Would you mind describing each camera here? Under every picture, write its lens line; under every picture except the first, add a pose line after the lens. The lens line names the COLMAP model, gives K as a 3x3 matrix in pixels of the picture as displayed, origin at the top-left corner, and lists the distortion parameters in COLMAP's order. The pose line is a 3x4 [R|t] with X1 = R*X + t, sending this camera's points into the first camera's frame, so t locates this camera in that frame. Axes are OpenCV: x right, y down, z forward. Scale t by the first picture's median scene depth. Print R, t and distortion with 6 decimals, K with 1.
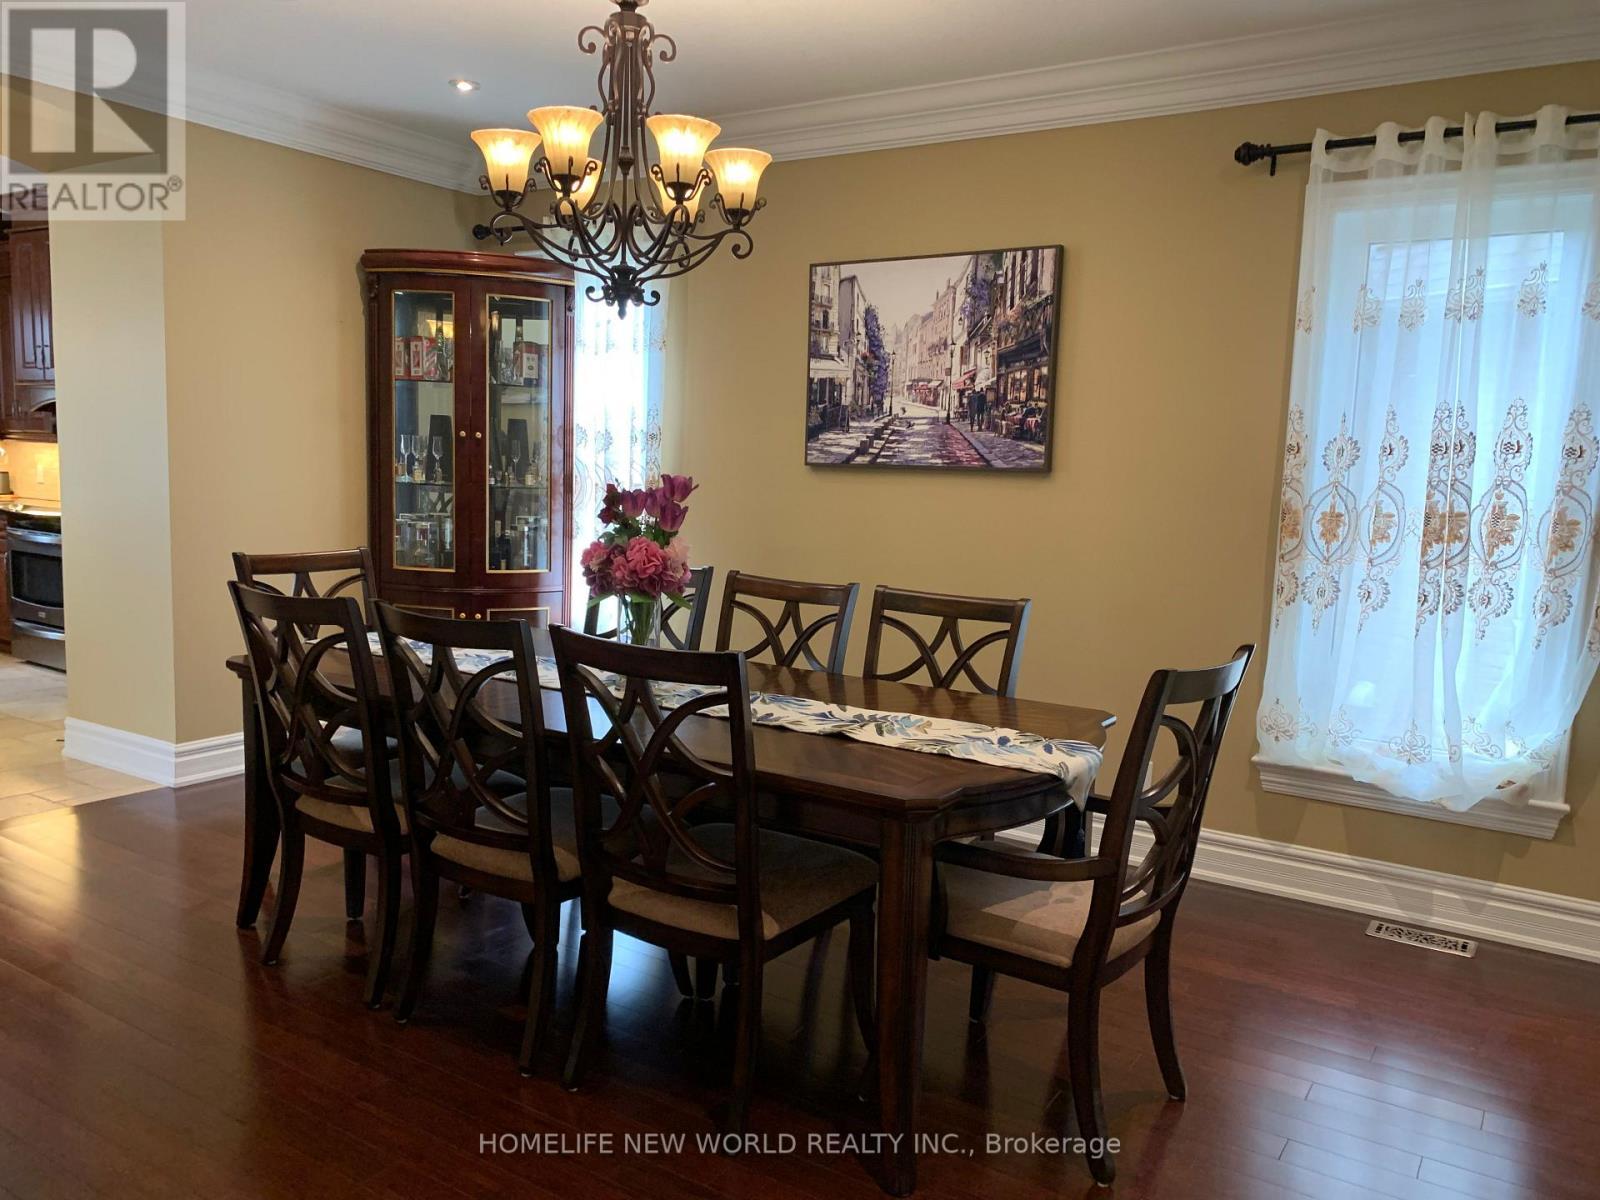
lens RADIAL K [[1230.9, 0, 802.1], [0, 1230.9, 596.5], [0, 0, 1]] dist [0.003277, -0.013793]
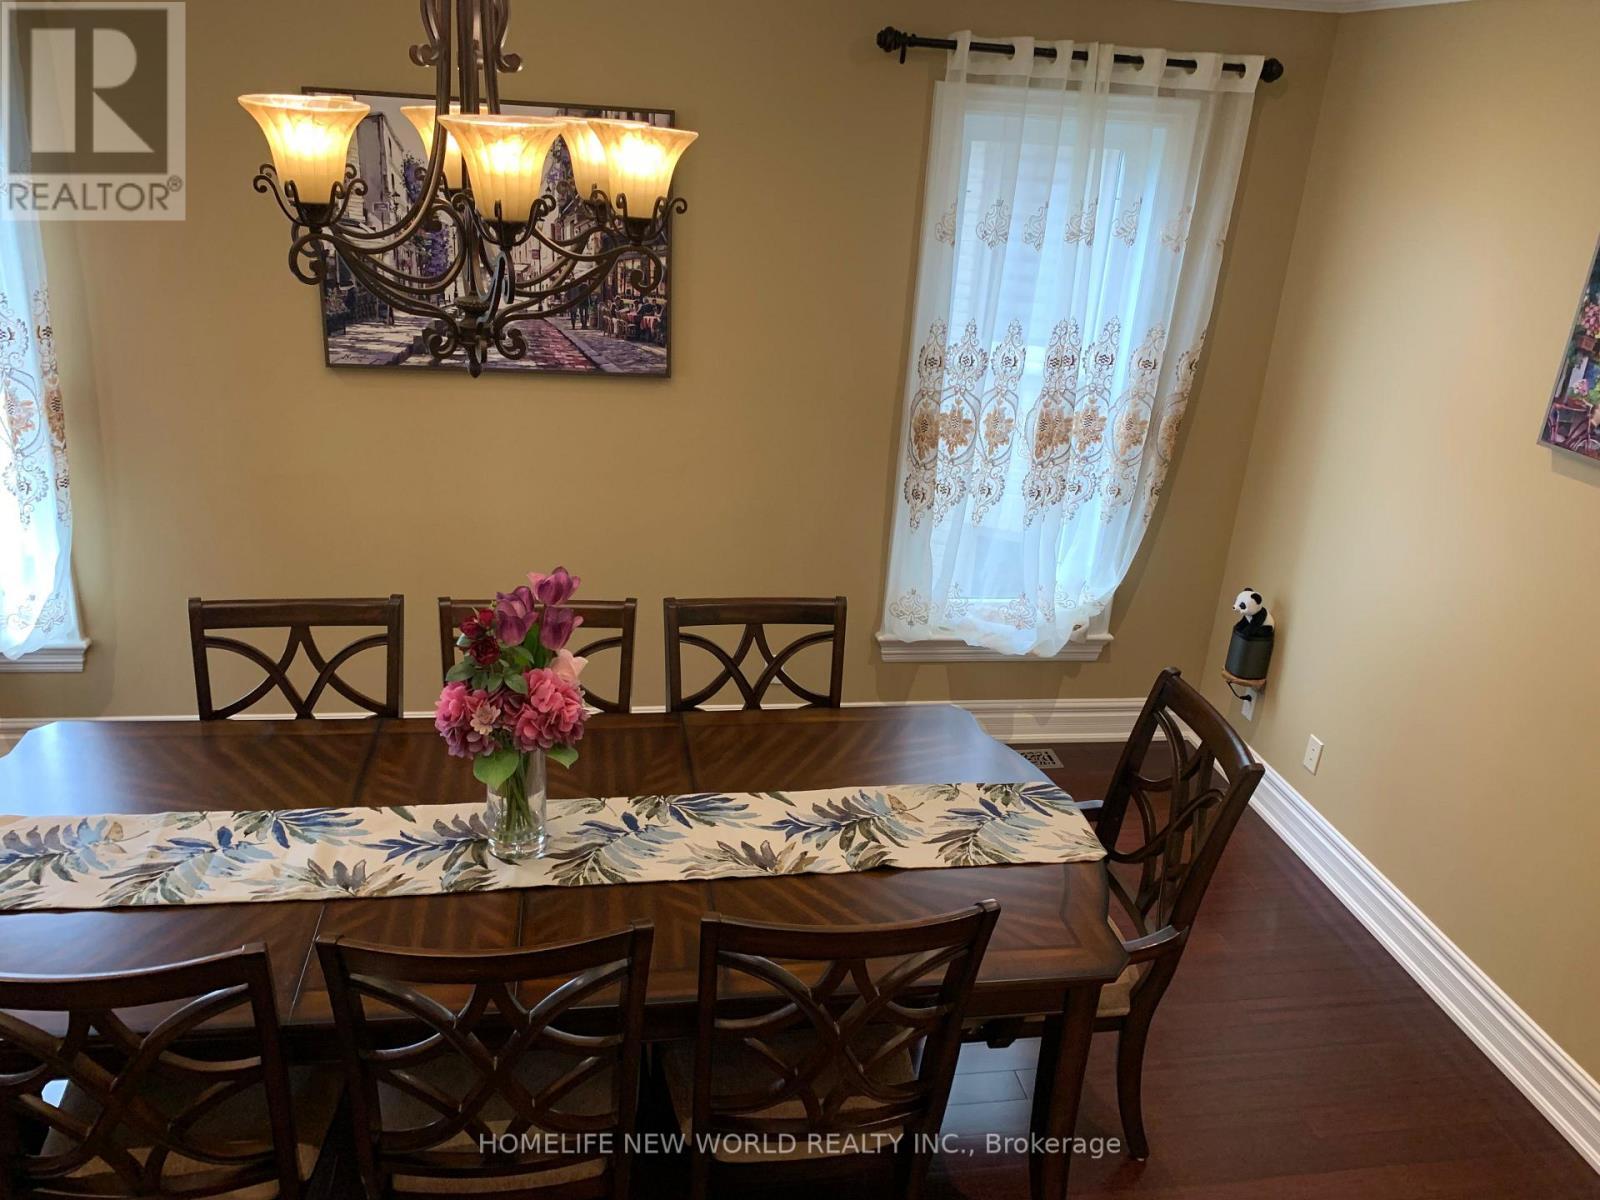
lens RADIAL K [[1230.9, 0, 799.4], [0, 1230.9, 603.1], [0, 0, 1]] dist [0.003277, -0.013793]
pose [[0.736936, -0.236134, 0.633377, -0.362722], [0.033456, 0.948593, 0.314726, -0.239828], [-0.675134, -0.210742, 0.706952, 0.285850]]
